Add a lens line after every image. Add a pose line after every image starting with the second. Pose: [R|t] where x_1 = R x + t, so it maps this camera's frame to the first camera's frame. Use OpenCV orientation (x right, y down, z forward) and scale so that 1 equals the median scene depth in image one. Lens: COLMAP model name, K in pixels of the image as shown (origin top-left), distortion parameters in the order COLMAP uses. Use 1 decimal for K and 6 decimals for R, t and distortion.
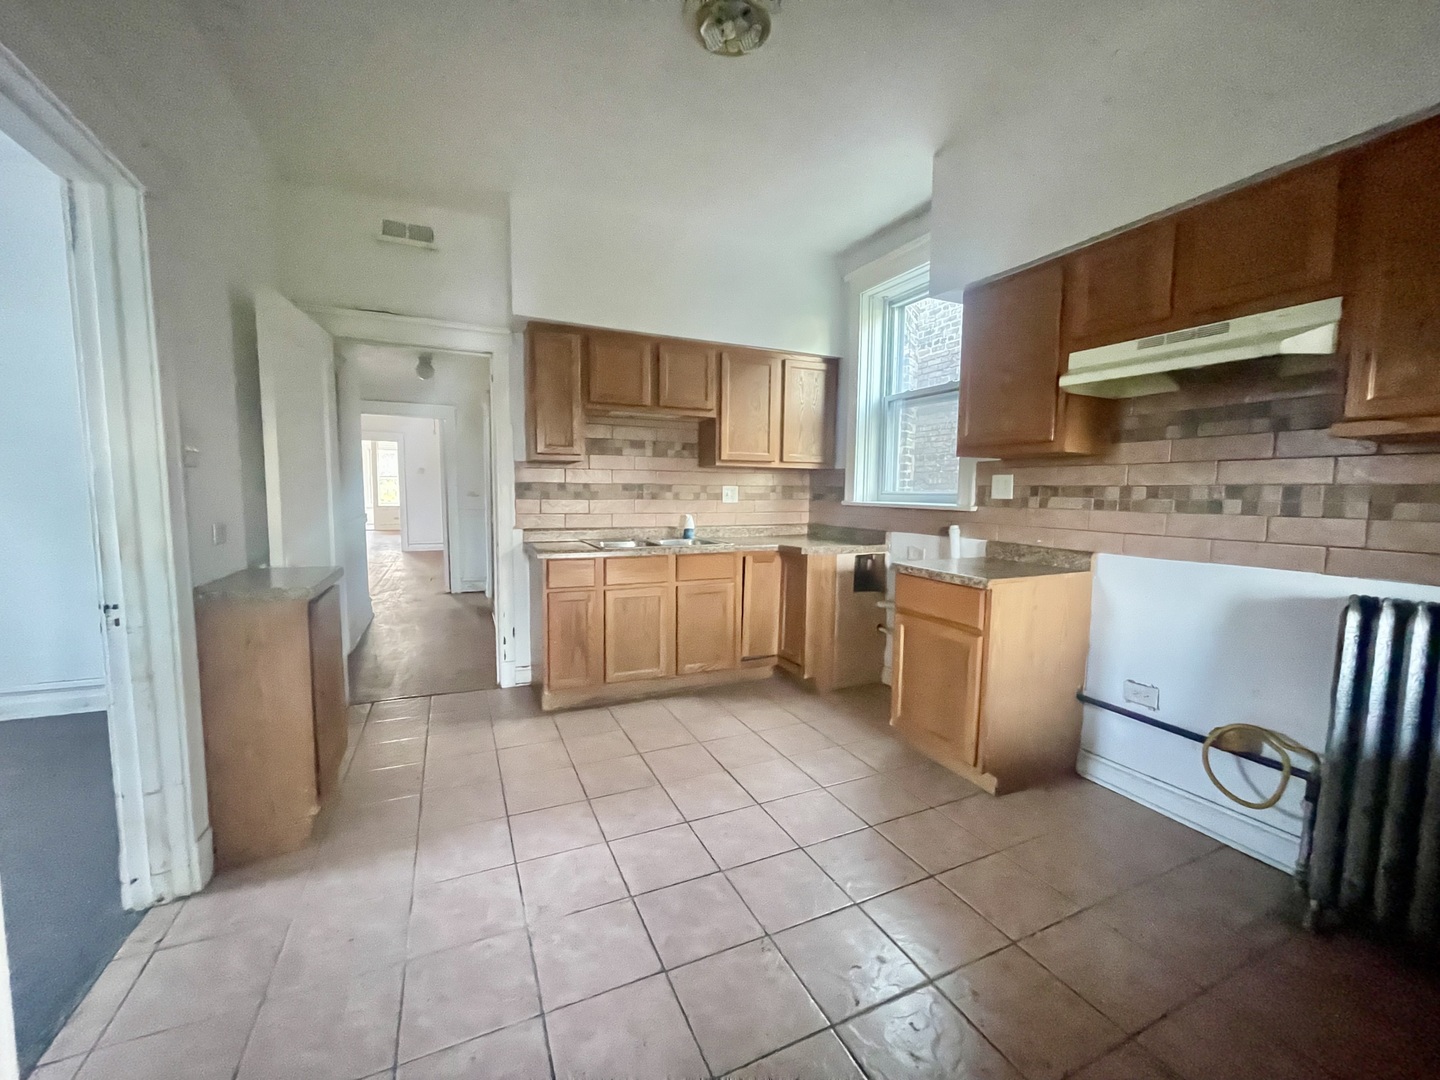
lens RADIAL K [[581.8, 0, 720.0], [0, 581.8, 540.0], [0, 0, 1]] dist [-0.002712, 0.000117]
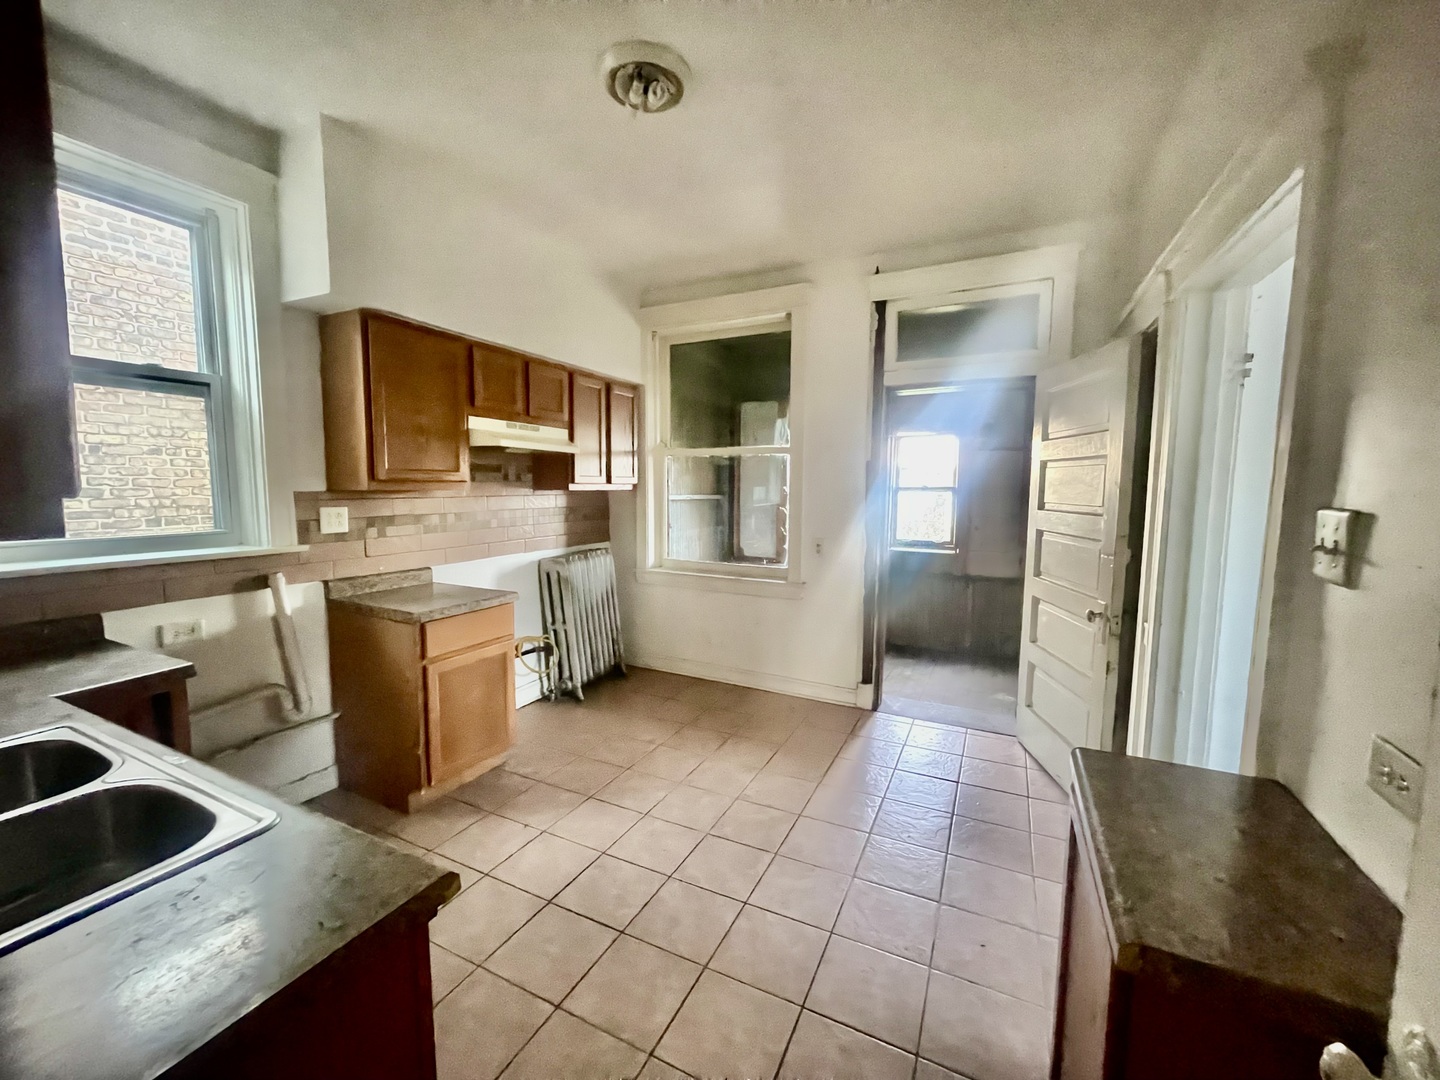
lens RADIAL K [[581.8, 0, 720.0], [0, 581.8, 540.0], [0, 0, 1]] dist [-0.002712, 0.000117]
pose [[-0.624893, -0.083279, 0.776256, -0.676388], [0.061320, 0.985987, 0.155143, -0.181007], [-0.778298, 0.144548, -0.611030, 1.191313]]
